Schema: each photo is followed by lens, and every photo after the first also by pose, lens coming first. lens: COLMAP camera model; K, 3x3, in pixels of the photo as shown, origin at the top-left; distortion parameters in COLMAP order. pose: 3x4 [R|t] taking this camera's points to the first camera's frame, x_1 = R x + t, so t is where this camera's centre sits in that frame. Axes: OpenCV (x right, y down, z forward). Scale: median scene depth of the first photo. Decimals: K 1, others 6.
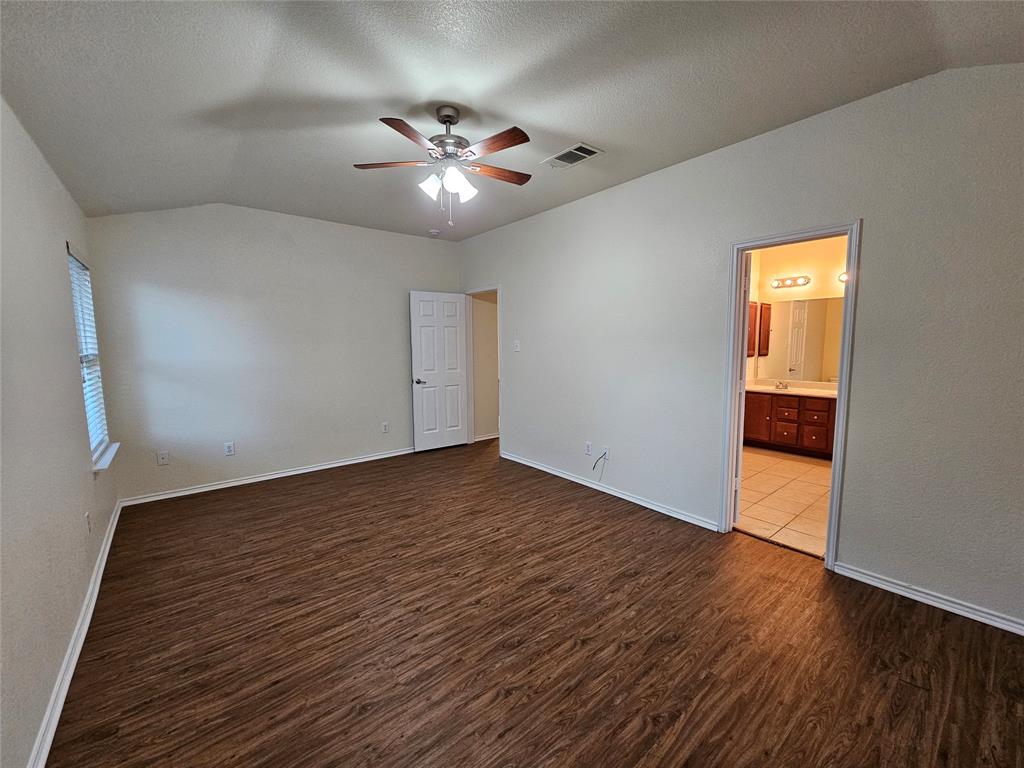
lens RADIAL K [[417.0, 0, 512.1], [0, 417.0, 390.4], [0, 0, 1]] dist [-0.003540, 0.001142]
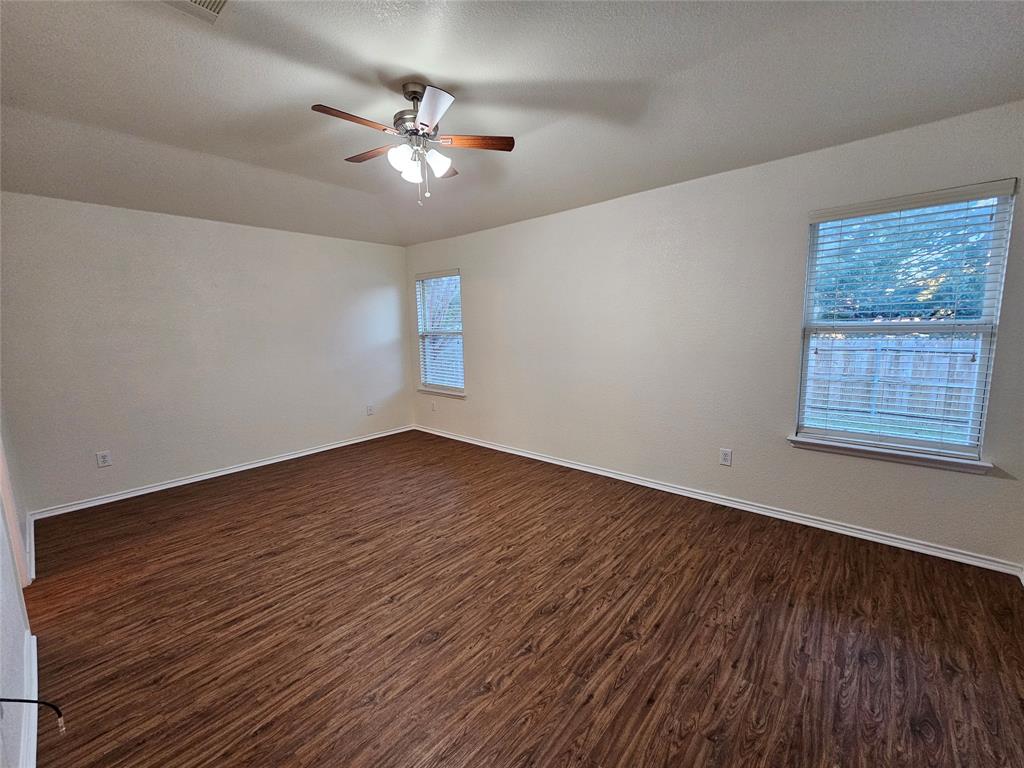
lens RADIAL K [[417.0, 0, 512.6], [0, 417.0, 383.3], [0, 0, 1]] dist [-0.003540, 0.001142]
pose [[-0.985496, 0.052612, -0.161340, -0.147582], [0.009414, 0.966214, 0.257571, -0.200038], [0.169440, 0.252316, -0.952694, 1.724471]]
